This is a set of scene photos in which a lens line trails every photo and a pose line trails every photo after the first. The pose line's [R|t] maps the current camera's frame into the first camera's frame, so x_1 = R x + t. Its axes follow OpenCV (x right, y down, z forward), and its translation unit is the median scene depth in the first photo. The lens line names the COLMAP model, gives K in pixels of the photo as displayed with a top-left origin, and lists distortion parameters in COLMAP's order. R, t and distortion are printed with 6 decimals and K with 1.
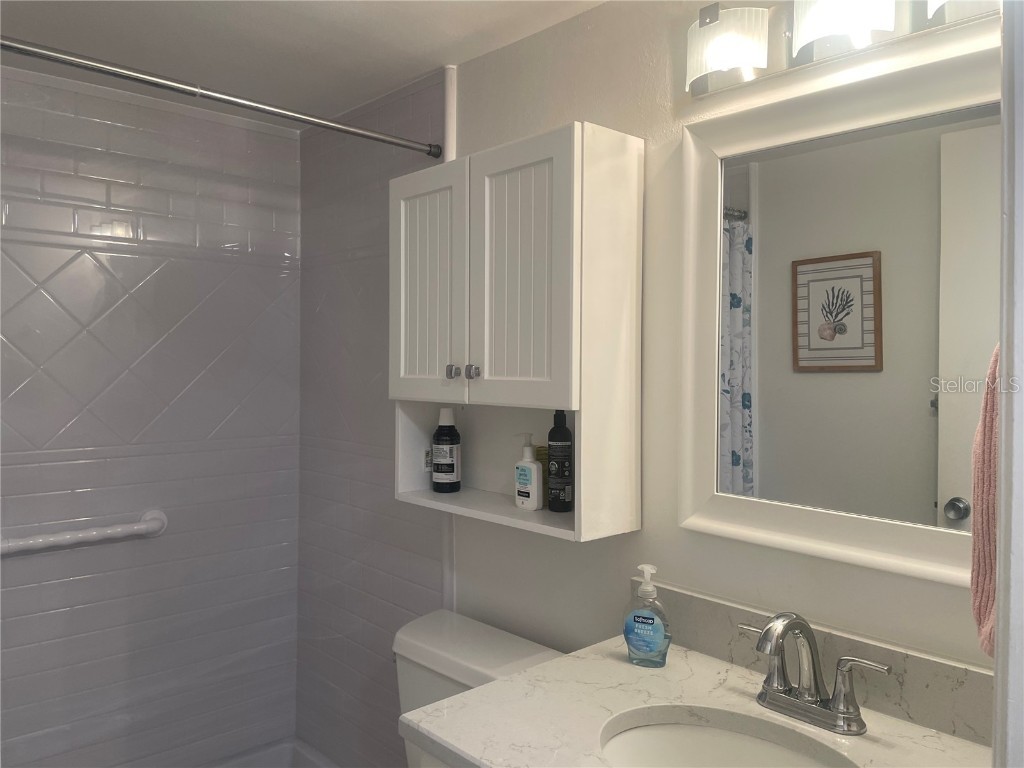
lens RADIAL K [[766.4, 0, 507.3], [0, 766.4, 372.3], [0, 0, 1]] dist [0.102852, -0.121811]
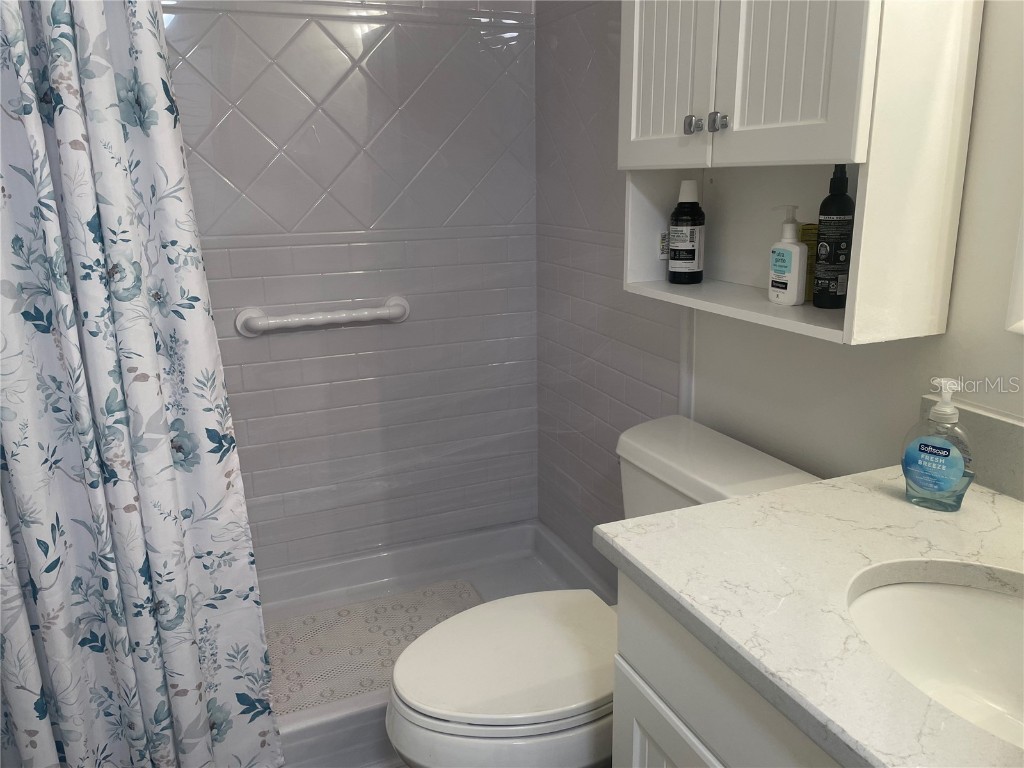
lens RADIAL K [[766.4, 0, 507.3], [0, 766.4, 372.3], [0, 0, 1]] dist [0.102852, -0.121811]
pose [[0.938929, 0.062776, -0.338337, 0.034185], [0.021980, 0.970270, 0.241027, 0.048279], [0.343409, -0.233744, 0.909634, 0.163868]]
